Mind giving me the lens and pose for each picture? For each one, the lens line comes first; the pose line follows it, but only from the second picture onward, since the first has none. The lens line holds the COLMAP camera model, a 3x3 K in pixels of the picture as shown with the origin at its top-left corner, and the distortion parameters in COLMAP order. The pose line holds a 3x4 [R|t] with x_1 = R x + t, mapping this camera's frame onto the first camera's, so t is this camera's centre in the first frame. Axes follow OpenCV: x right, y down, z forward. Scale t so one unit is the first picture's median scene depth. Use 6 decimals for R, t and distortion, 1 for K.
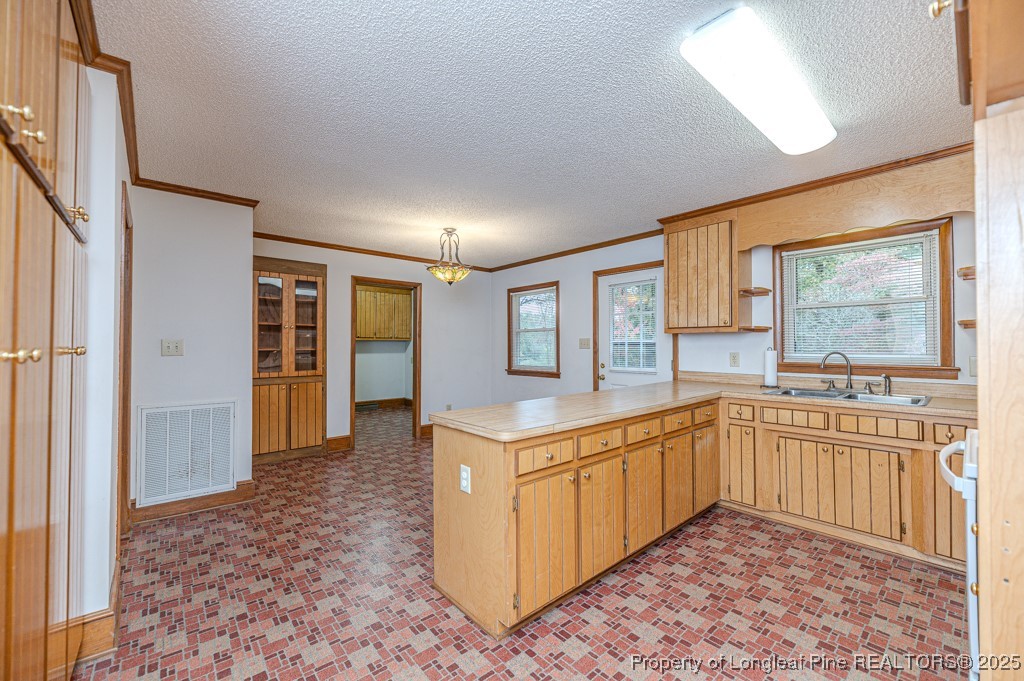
lens RADIAL K [[411.4, 0, 511.5], [0, 411.4, 337.8], [0, 0, 1]] dist [0.001050, -0.000403]
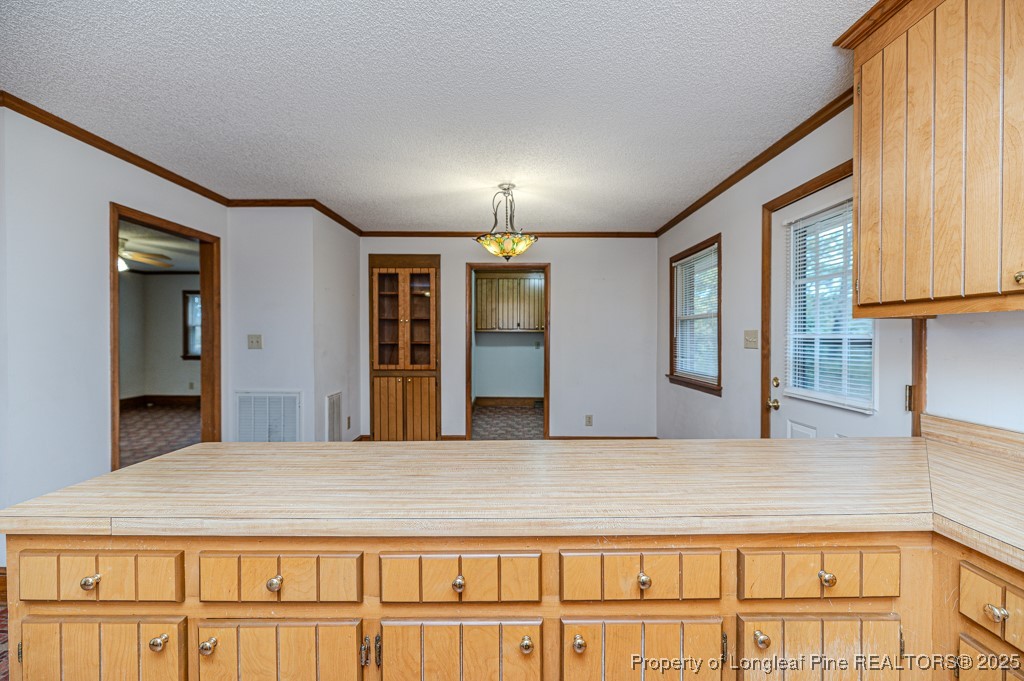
lens RADIAL K [[413.5, 0, 512.0], [0, 413.5, 340.5], [0, 0, 1]] dist [0.000184, -0.000091]
pose [[0.756377, 0.010750, -0.654047, 0.408717], [0.008663, 0.999613, 0.026448, -0.002987], [0.654078, -0.025671, 0.755991, 0.505233]]
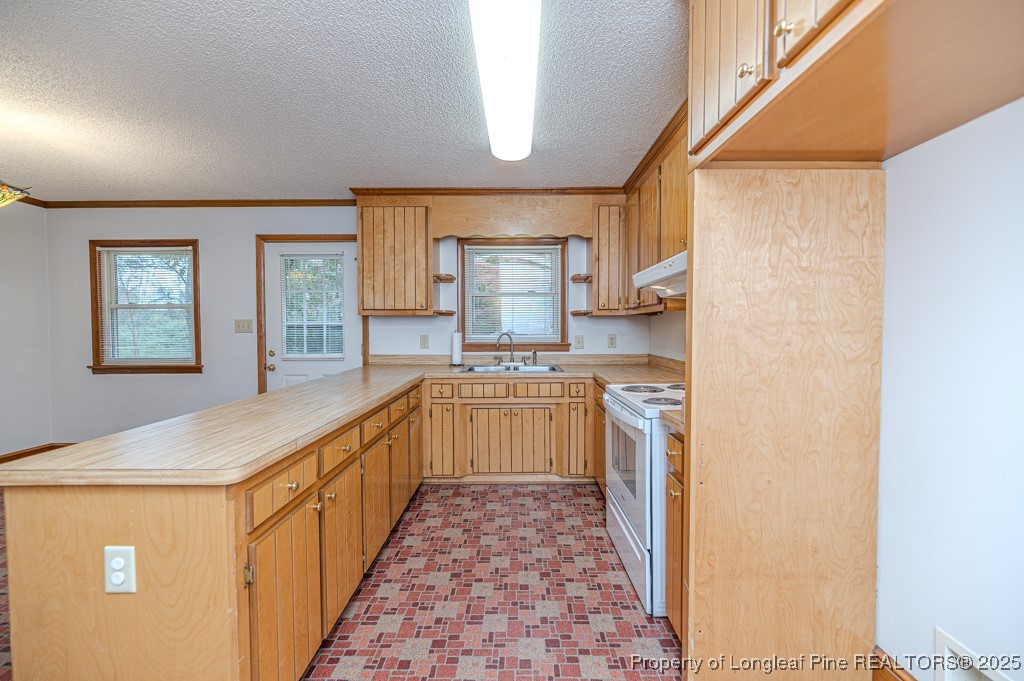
lens RADIAL K [[411.4, 0, 511.5], [0, 411.4, 337.8], [0, 0, 1]] dist [0.001050, -0.000403]
pose [[0.661827, -0.017626, 0.749450, -0.097078], [-0.012016, 0.999346, 0.034115, 0.004579], [-0.749560, -0.031584, 0.661182, 0.142351]]
